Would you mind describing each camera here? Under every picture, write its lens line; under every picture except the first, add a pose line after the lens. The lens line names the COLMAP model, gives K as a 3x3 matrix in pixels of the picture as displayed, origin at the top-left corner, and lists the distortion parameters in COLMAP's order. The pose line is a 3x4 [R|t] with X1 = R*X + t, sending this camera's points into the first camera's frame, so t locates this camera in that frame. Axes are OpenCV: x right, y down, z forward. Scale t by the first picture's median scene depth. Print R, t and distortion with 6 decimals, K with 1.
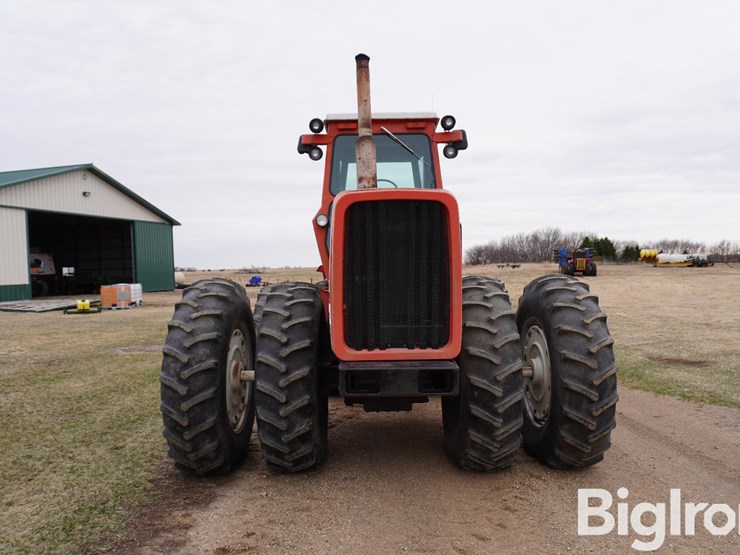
lens RADIAL K [[558.0, 0, 370.0], [0, 558.0, 277.5], [0, 0, 1]] dist [-0.043191, 0.005936]
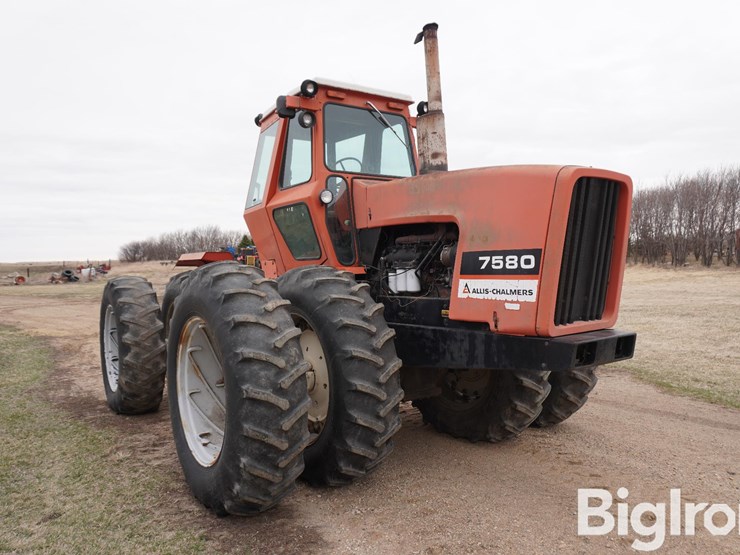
lens RADIAL K [[558.0, 0, 370.0], [0, 558.0, 277.5], [0, 0, 1]] dist [-0.043191, 0.005936]
pose [[0.813738, -0.017237, 0.580976, -0.526466], [0.015061, 0.999850, 0.008570, 0.018435], [-0.581037, 0.001777, 0.813875, 0.233516]]
